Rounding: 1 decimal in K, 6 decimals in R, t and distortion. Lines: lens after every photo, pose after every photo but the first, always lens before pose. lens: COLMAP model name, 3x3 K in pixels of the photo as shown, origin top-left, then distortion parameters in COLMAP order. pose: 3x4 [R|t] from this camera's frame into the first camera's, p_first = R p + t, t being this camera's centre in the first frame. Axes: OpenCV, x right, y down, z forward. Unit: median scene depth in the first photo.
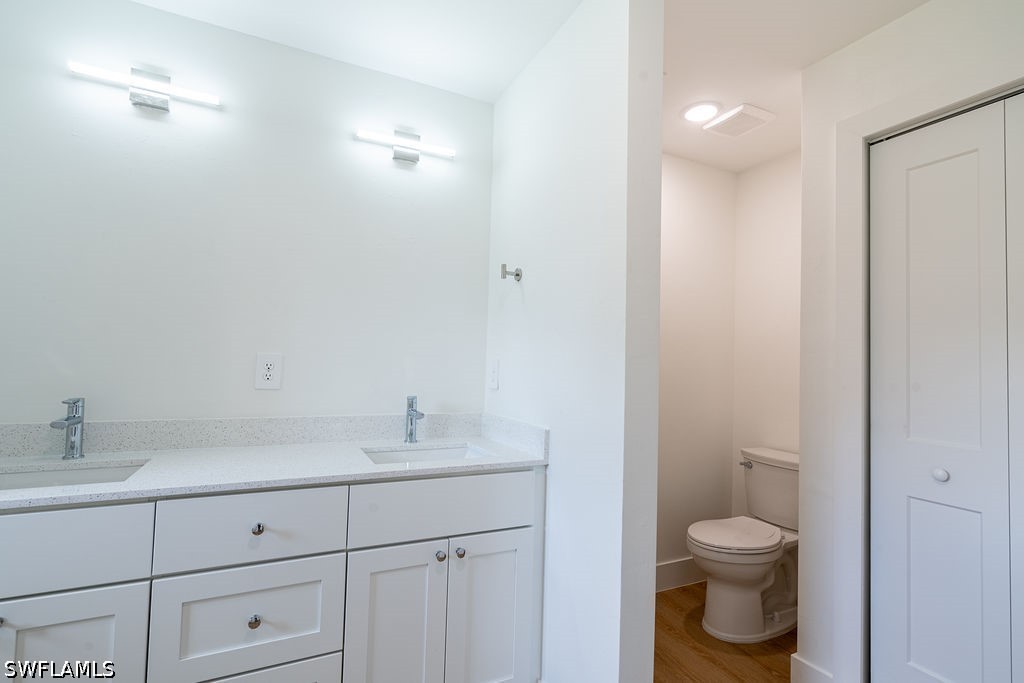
lens RADIAL K [[485.7, 0, 515.5], [0, 485.7, 338.3], [0, 0, 1]] dist [-0.001192, 0.001944]
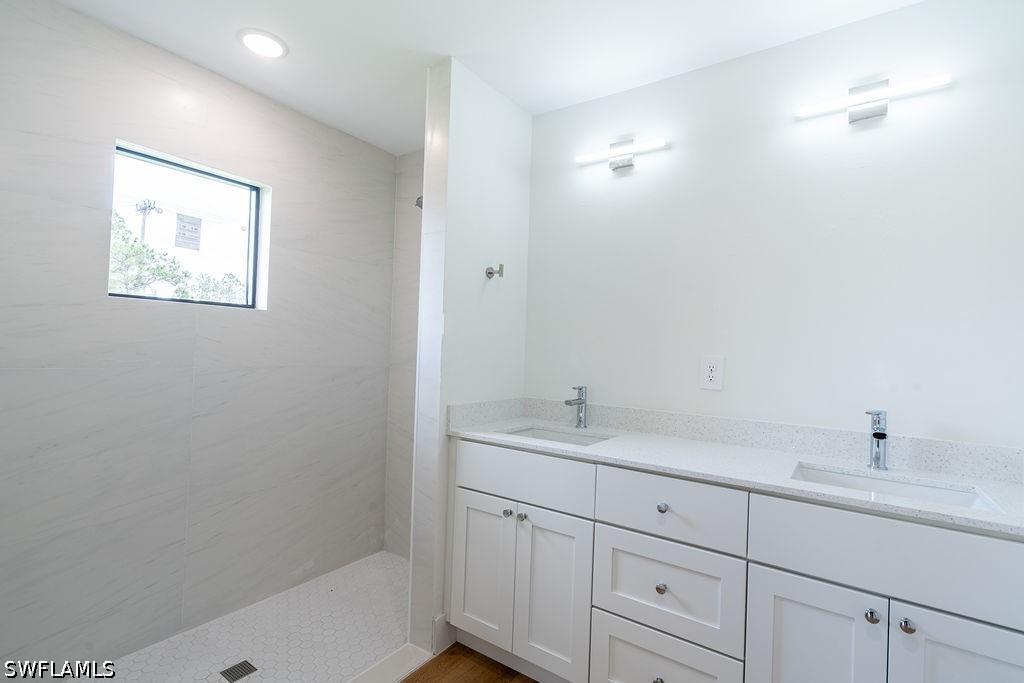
lens RADIAL K [[485.7, 0, 515.5], [0, 485.7, 342.9], [0, 0, 1]] dist [-0.001192, 0.001944]
pose [[0.473212, -0.023770, -0.880628, 0.258431], [0.018116, 0.999687, -0.017249, 0.013640], [0.880762, -0.007791, 0.473494, 0.125672]]
